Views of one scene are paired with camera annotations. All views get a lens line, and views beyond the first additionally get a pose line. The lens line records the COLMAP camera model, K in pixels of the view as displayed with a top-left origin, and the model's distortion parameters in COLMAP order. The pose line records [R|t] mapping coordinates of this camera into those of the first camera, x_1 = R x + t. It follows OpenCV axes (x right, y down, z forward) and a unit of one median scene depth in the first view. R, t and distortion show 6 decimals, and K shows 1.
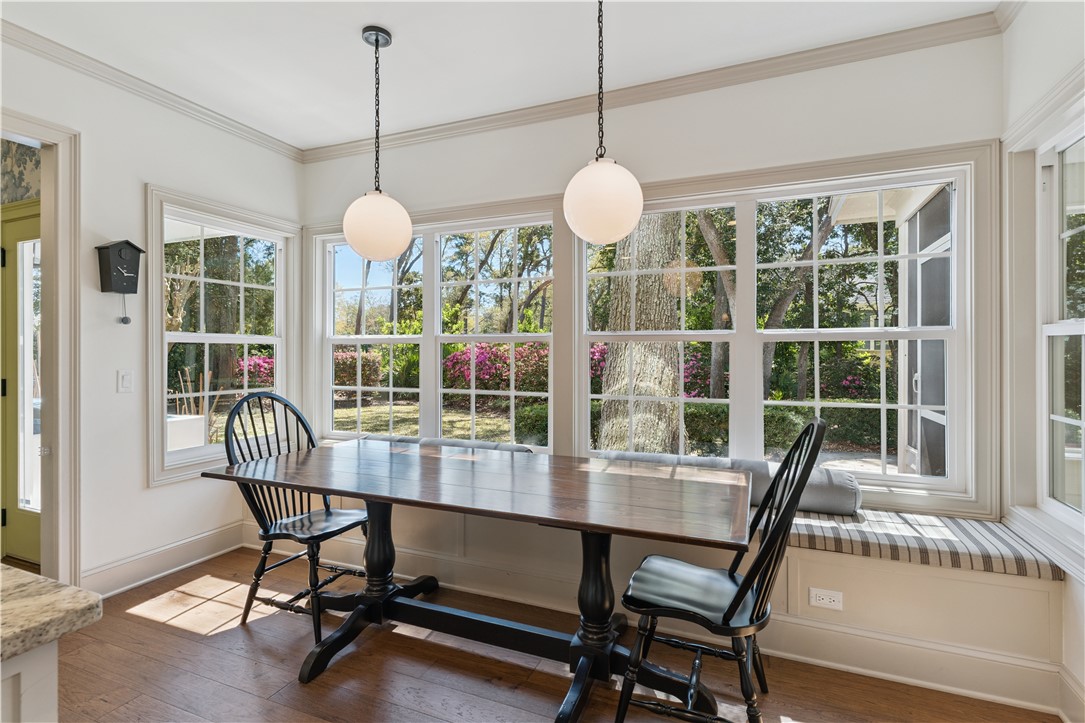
lens RADIAL K [[518.8, 0, 544.6], [0, 518.8, 353.1], [0, 0, 1]] dist [0.001525, 0.000101]
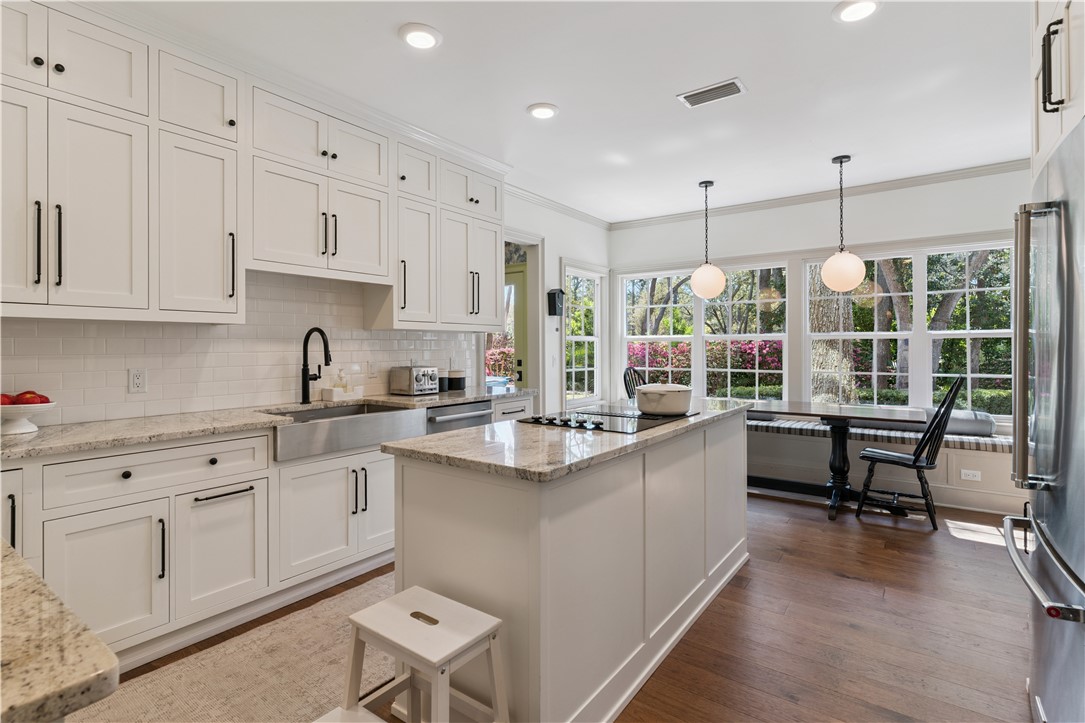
lens RADIAL K [[533.5, 0, 541.8], [0, 533.5, 346.3], [0, 0, 1]] dist [-0.003489, -0.000436]
pose [[0.973707, -0.002745, -0.227788, -0.401270], [0.001319, 0.999979, -0.006410, 0.010842], [0.227800, 0.005941, 0.973690, -0.931825]]
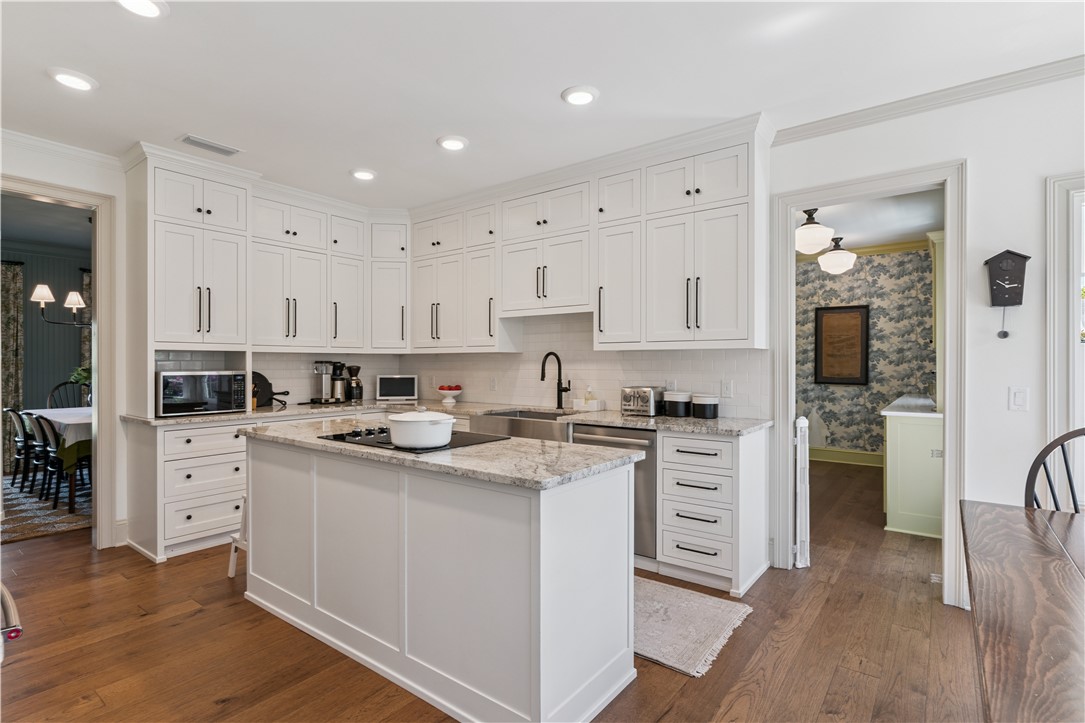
lens RADIAL K [[536.5, 0, 539.6], [0, 536.5, 365.0], [0, 0, 1]] dist [-0.001877, -0.000100]
pose [[-0.254481, 0.003365, -0.967072, 0.353297], [-0.005334, 0.999974, 0.004883, -0.007027], [0.967063, 0.006401, -0.254457, 0.414913]]
